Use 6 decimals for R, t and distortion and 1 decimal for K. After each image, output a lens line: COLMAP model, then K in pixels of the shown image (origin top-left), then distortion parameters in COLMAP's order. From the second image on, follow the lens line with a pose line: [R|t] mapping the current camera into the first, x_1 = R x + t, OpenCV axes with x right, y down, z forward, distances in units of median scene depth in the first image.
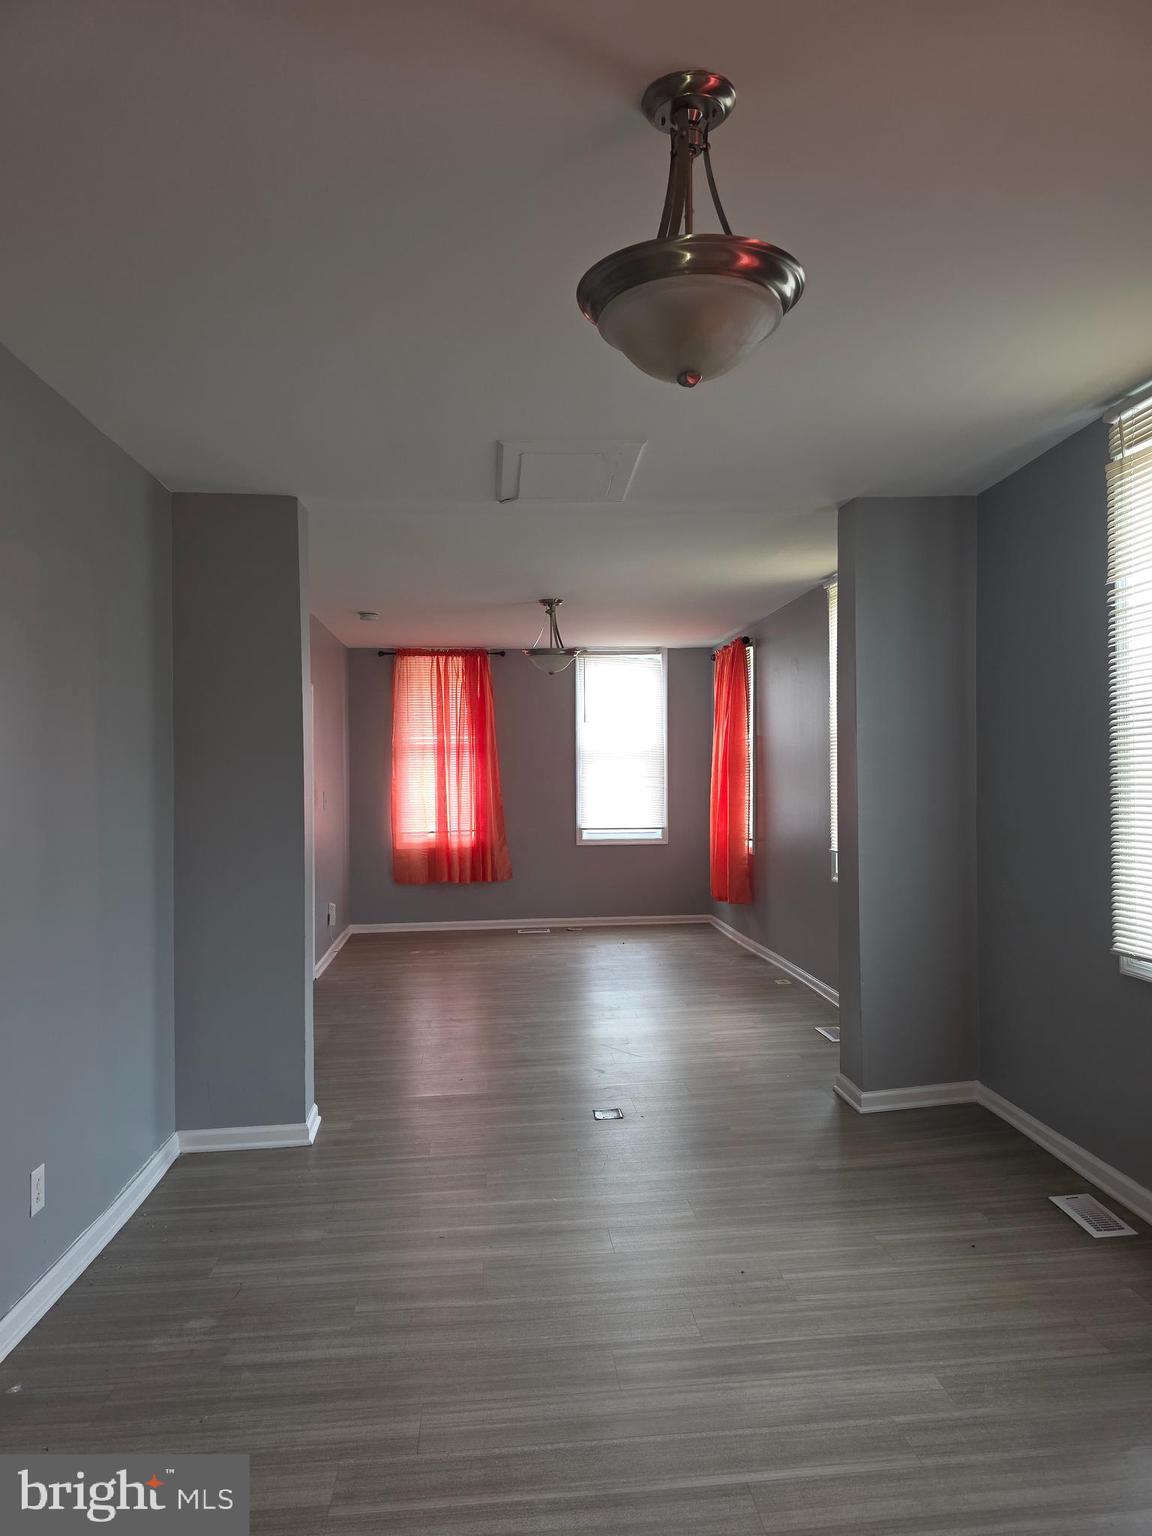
lens RADIAL K [[1010.5, 0, 590.0], [0, 1010.5, 777.3], [0, 0, 1]] dist [0.044054, -0.042269]
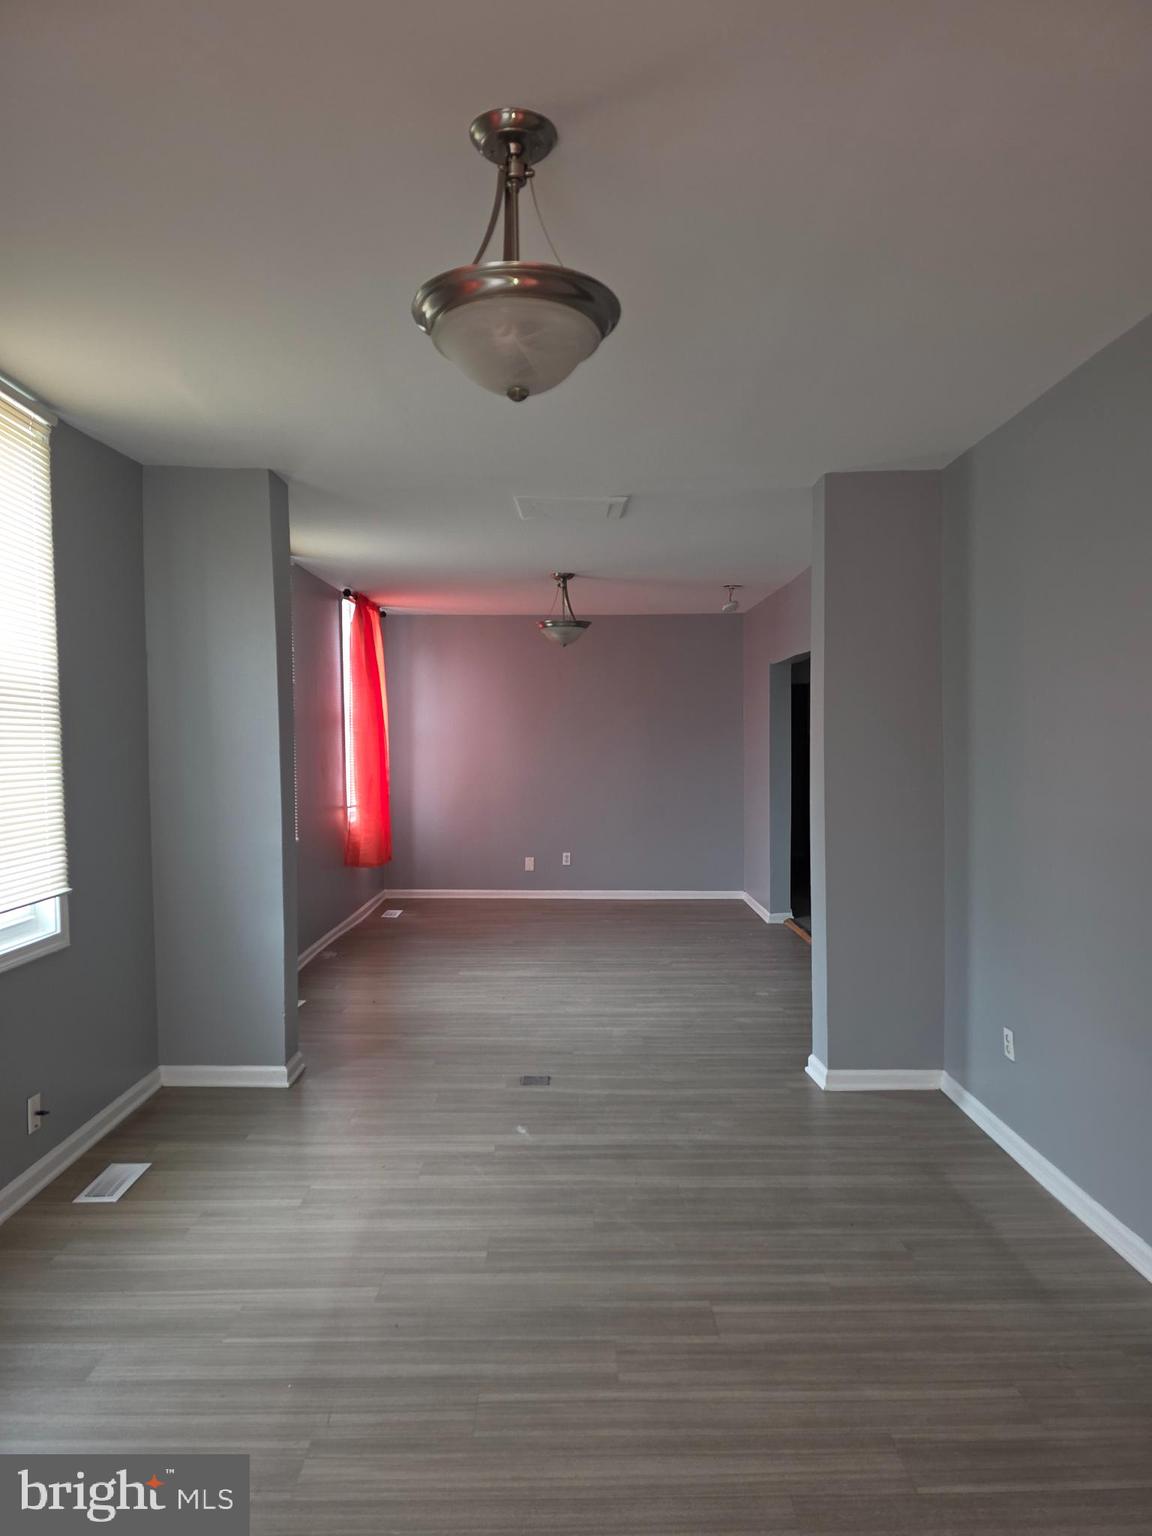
lens RADIAL K [[1010.5, 0, 590.0], [0, 1010.5, 777.3], [0, 0, 1]] dist [0.044054, -0.042269]
pose [[-0.996763, 0.004172, 0.080286, -0.140428], [0.008100, 0.998782, 0.048666, -0.026724], [-0.079985, 0.049158, -0.995583, 2.347299]]
